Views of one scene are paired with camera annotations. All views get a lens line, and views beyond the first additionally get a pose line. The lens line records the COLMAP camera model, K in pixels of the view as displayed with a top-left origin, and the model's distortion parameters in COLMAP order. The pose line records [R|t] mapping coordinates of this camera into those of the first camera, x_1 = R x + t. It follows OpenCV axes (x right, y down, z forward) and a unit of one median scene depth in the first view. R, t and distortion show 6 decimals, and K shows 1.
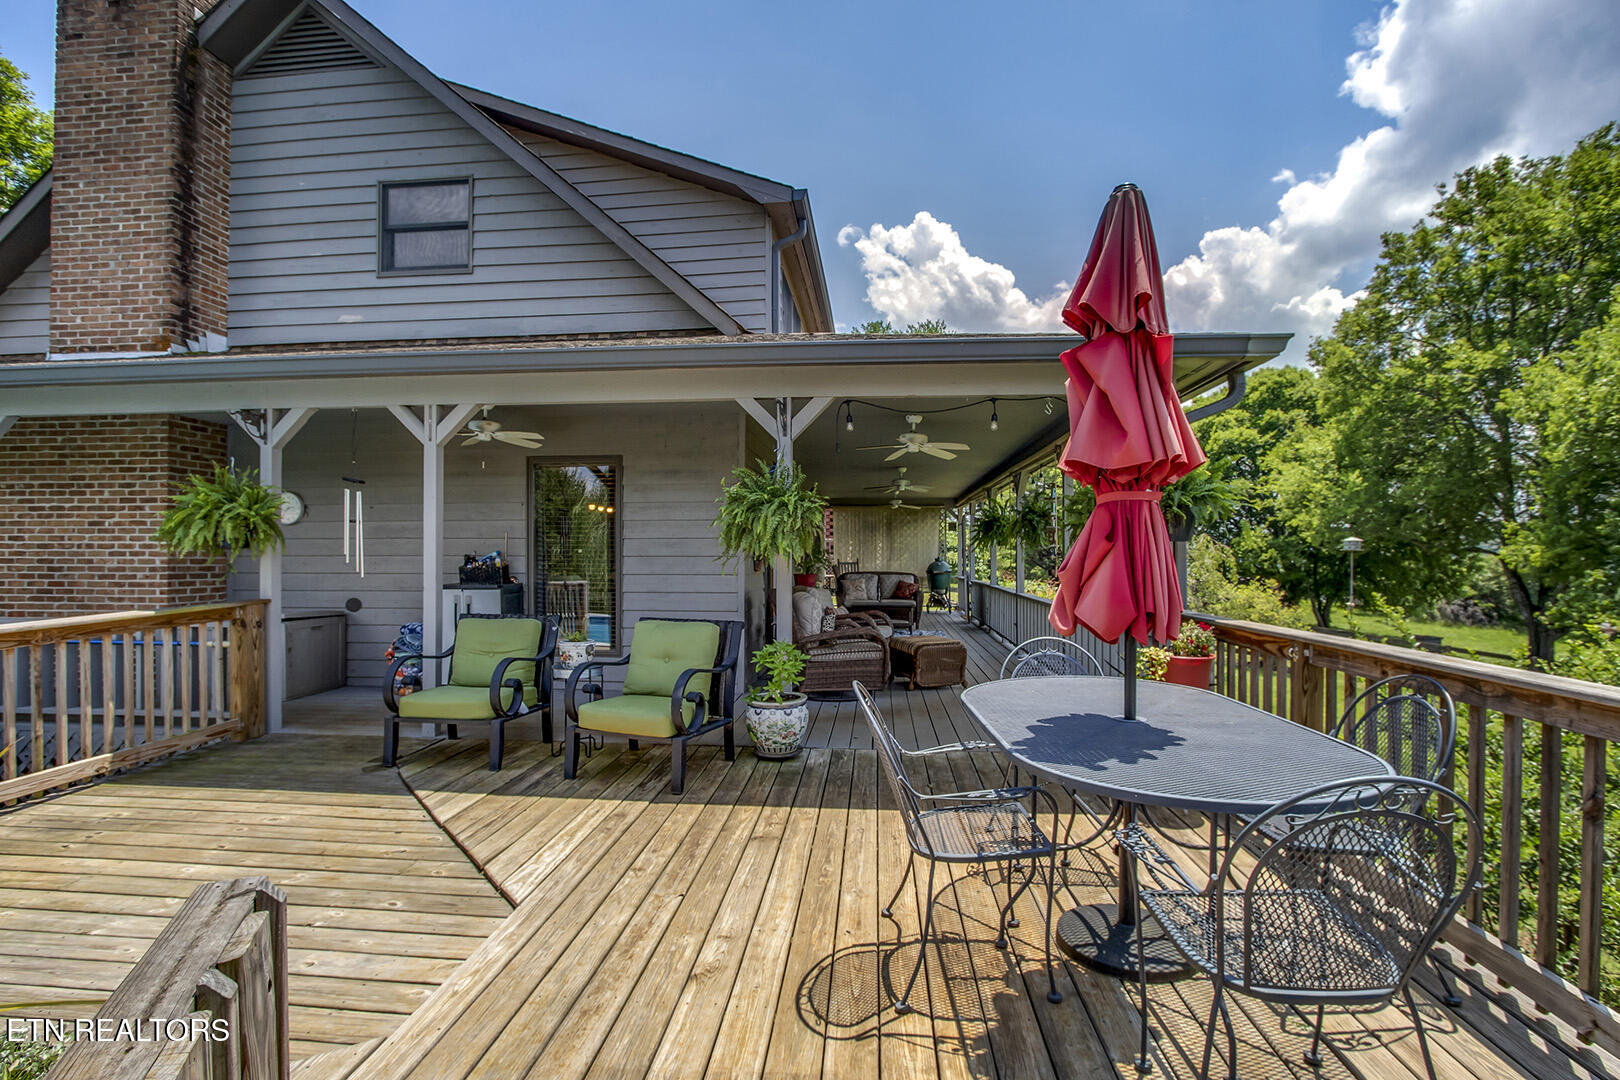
lens RADIAL K [[761.4, 0, 807.0], [0, 761.4, 551.9], [0, 0, 1]] dist [-0.003431, -0.000480]
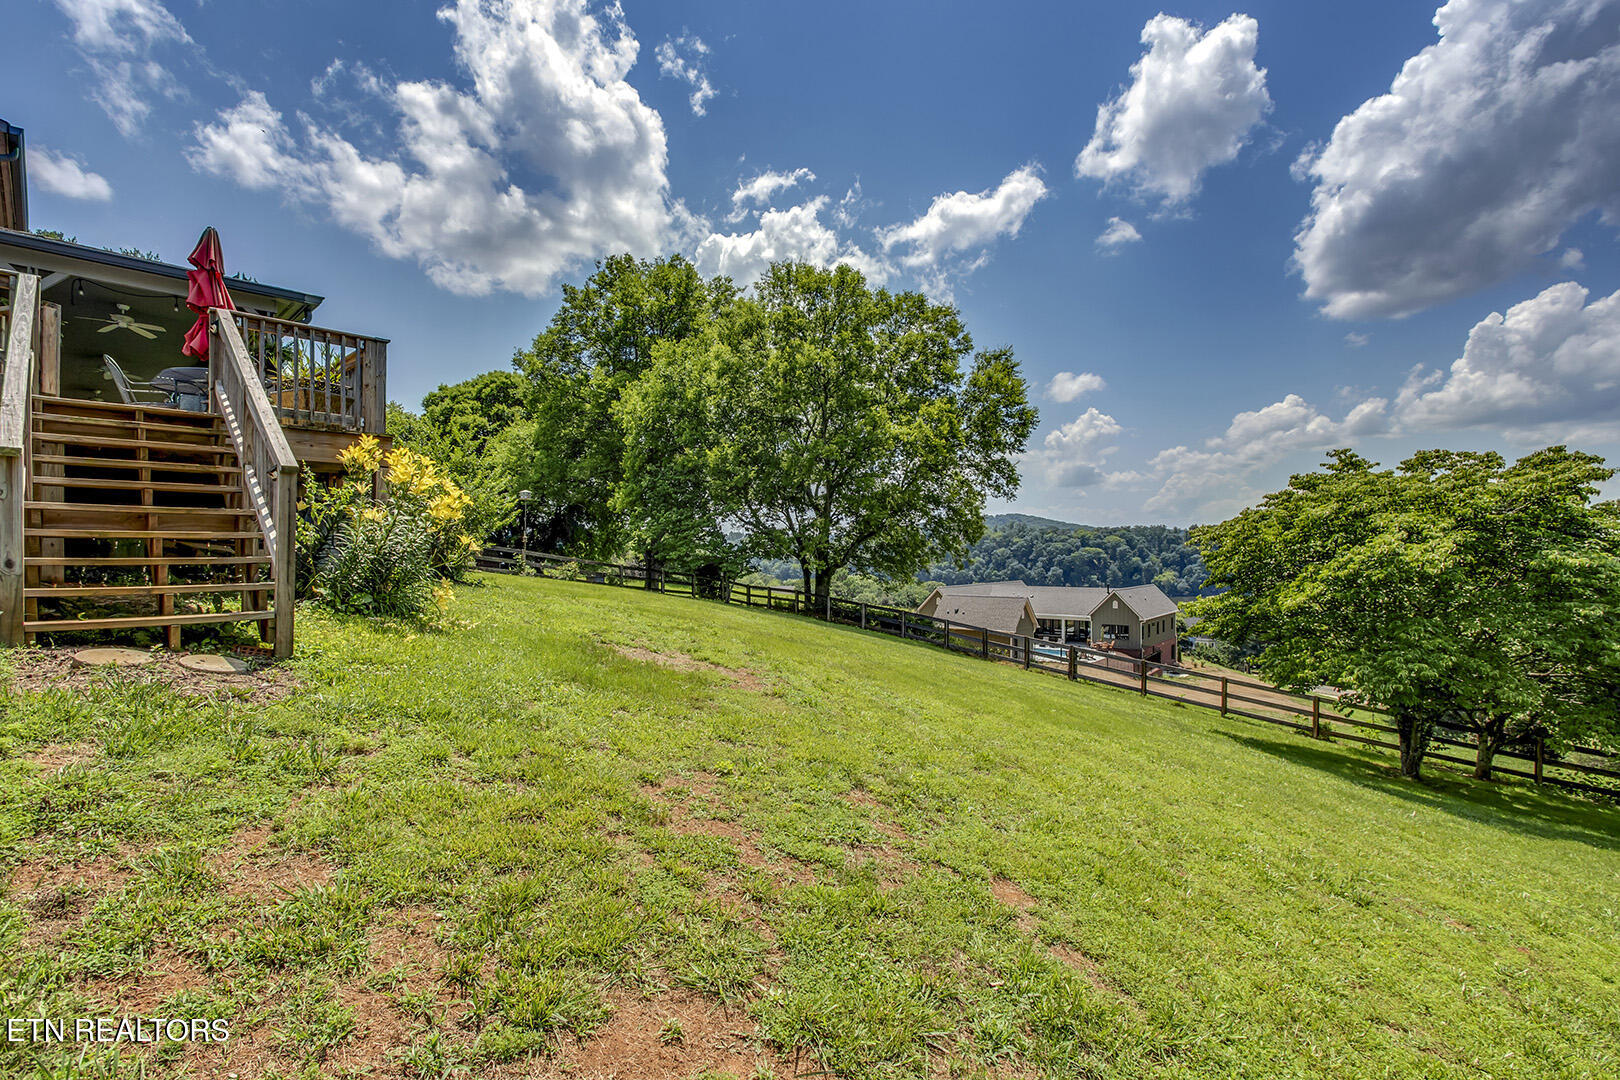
lens RADIAL K [[773.9, 0, 810.0], [0, 773.9, 540.0], [0, 0, 1]] dist [-0.001713, -0.000536]
pose [[0.637783, 0.010509, 0.770144, -0.088903], [0.003192, 0.999862, -0.016287, 0.166664], [-0.770209, 0.012846, 0.637662, -0.551954]]
